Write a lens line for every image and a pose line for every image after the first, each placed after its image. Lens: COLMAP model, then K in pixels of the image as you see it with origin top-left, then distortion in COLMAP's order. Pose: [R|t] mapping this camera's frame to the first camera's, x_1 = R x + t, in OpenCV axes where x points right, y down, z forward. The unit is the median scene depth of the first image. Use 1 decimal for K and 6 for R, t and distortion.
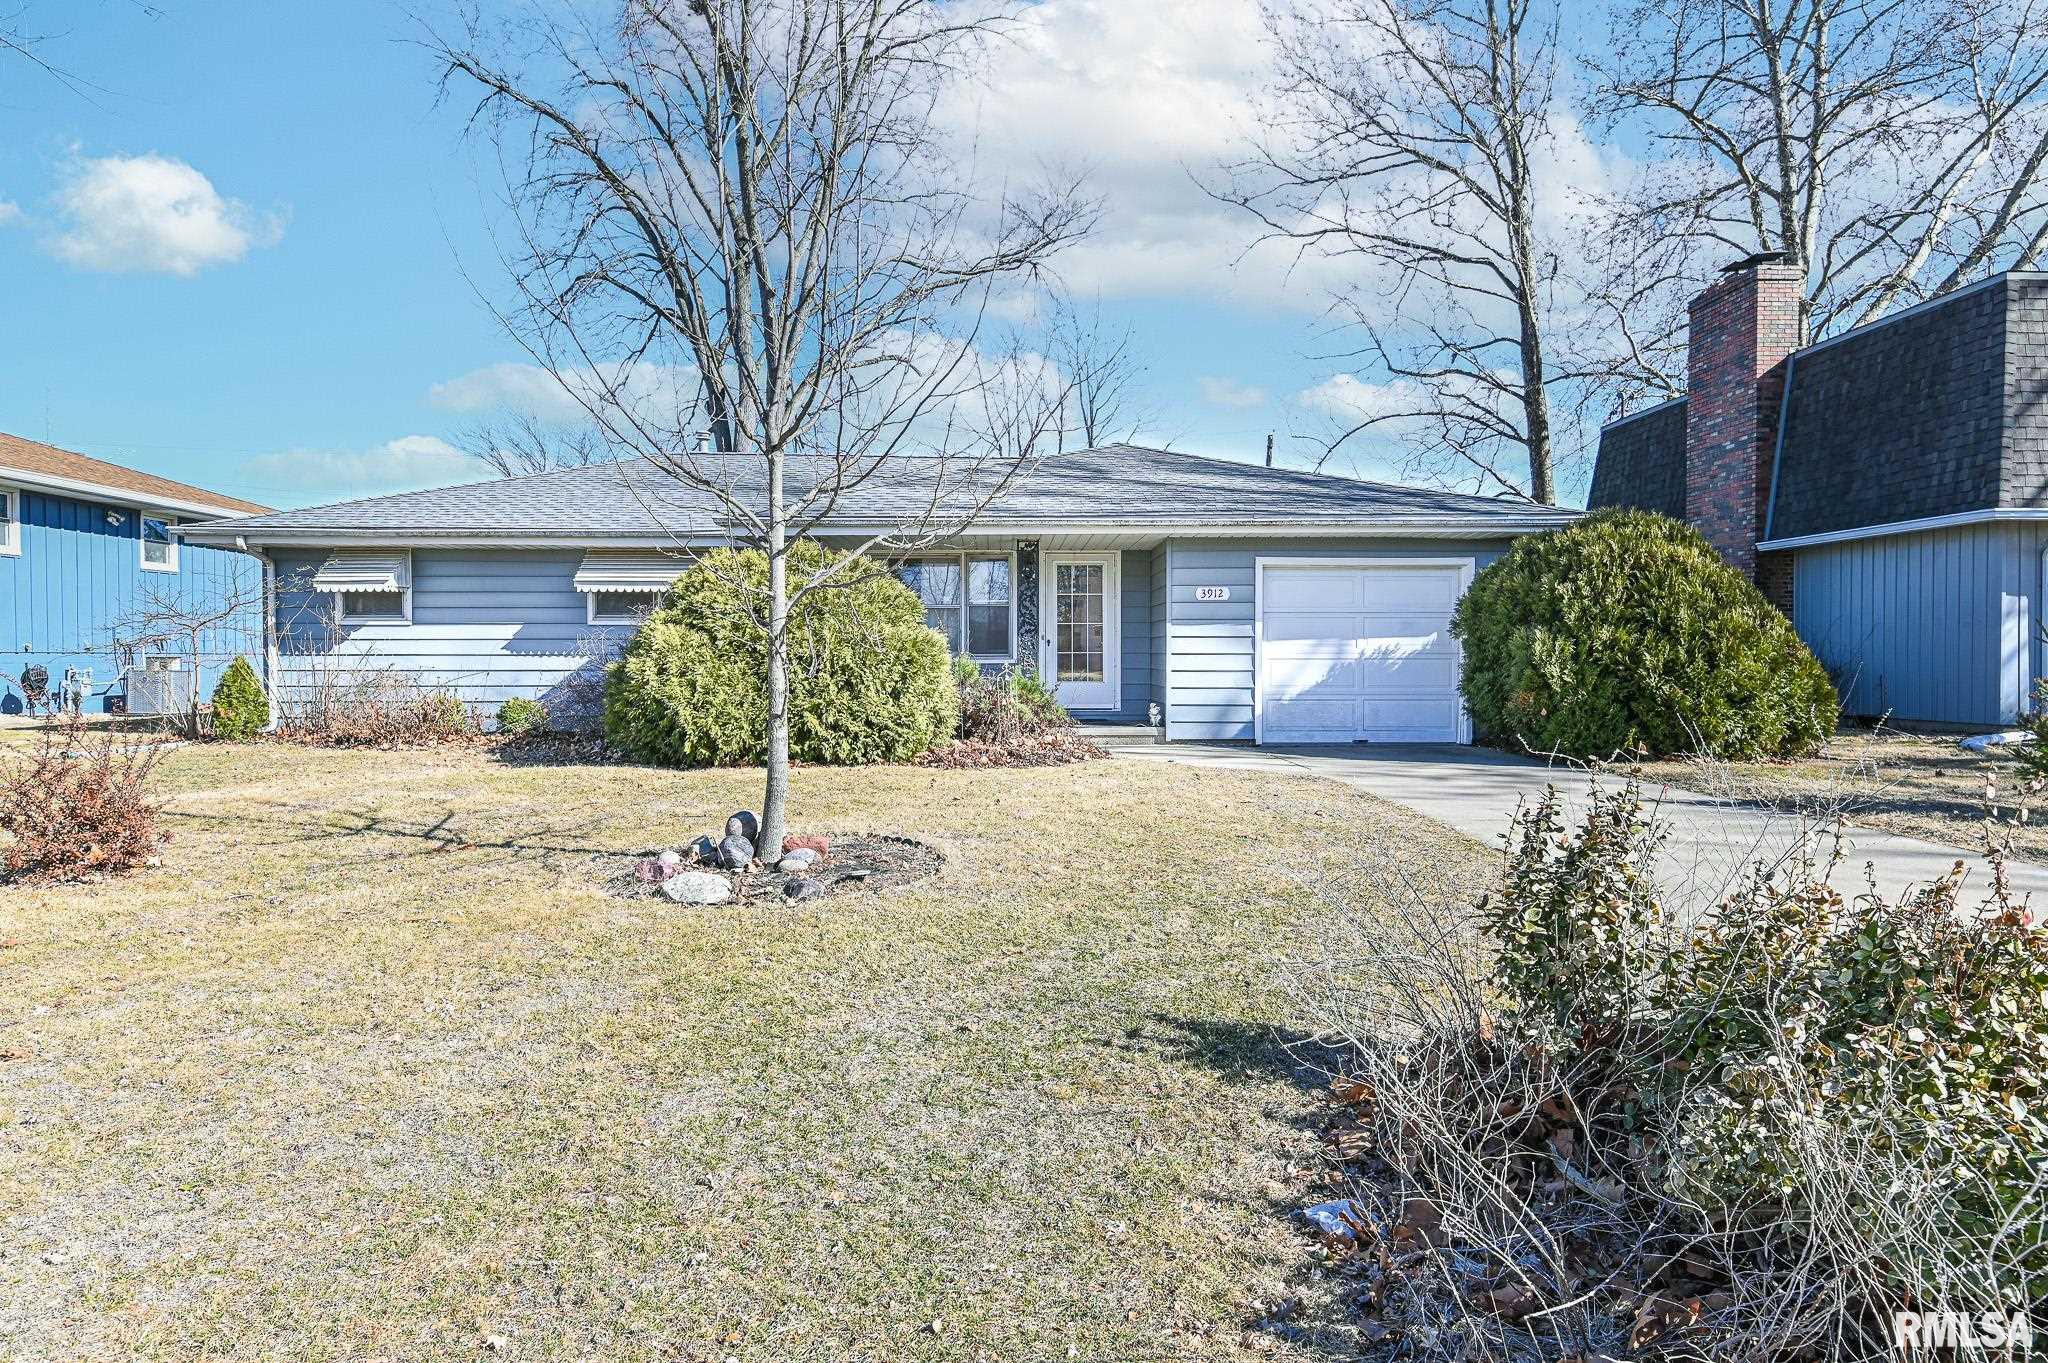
lens RADIAL K [[1227.6, 0, 1024.0], [0, 1227.6, 681.5], [0, 0, 1]] dist [0.007173, -0.000468]
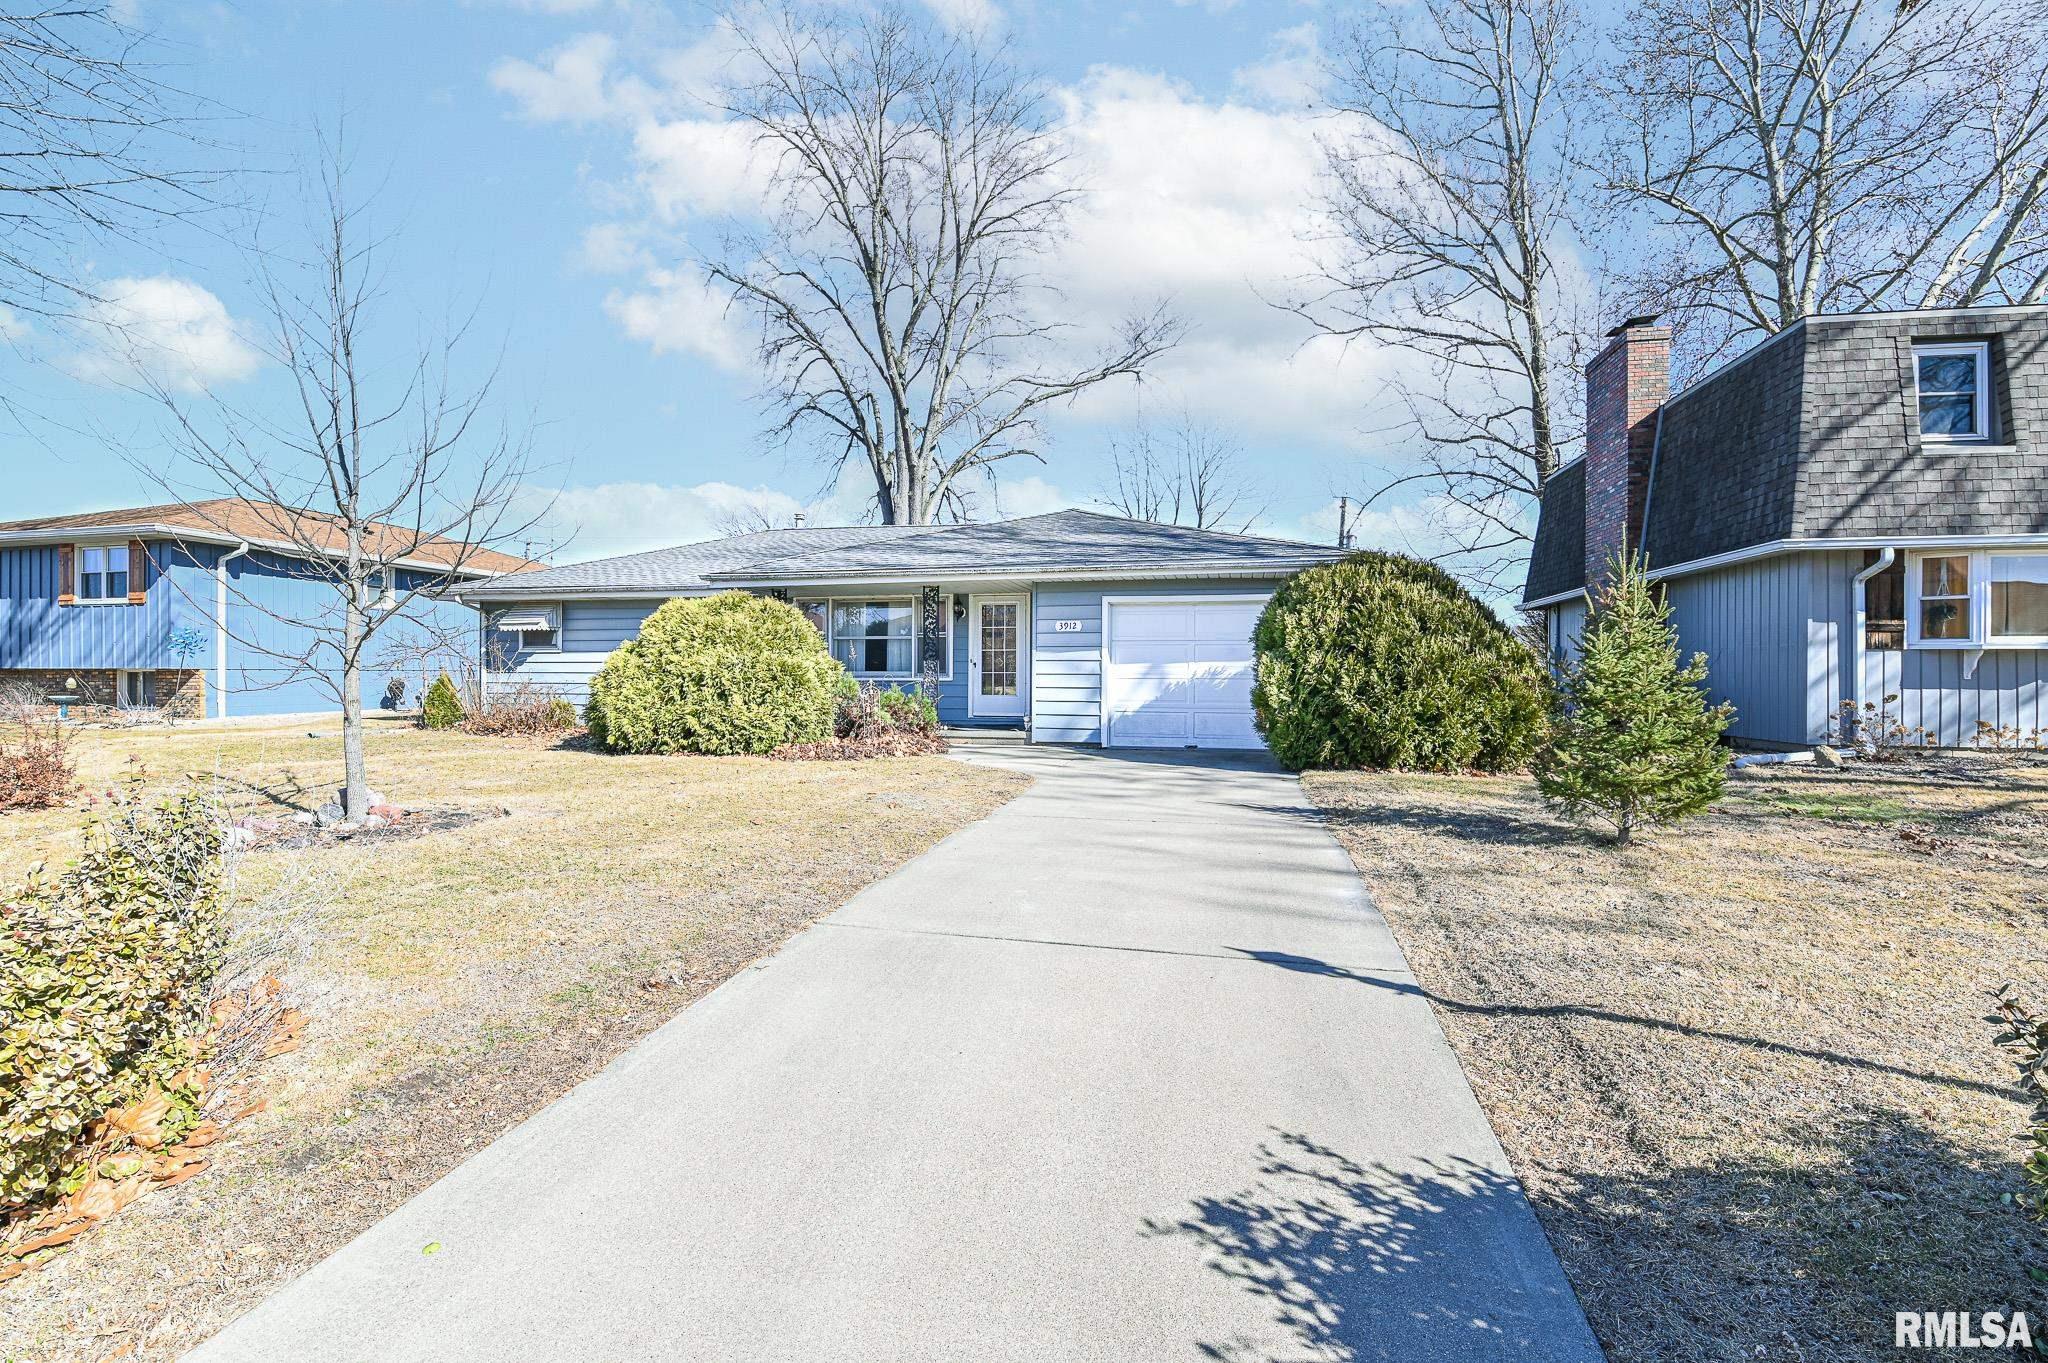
lens RADIAL K [[920.3, 0, 1040.6], [0, 920.3, 674.7], [0, 0, 1]] dist [-0.012315, -0.000435]
pose [[0.967060, 0.004177, -0.254514, 0.364960], [-0.009201, 0.999786, -0.018552, -0.004368], [0.254382, 0.020282, 0.966891, 0.084534]]
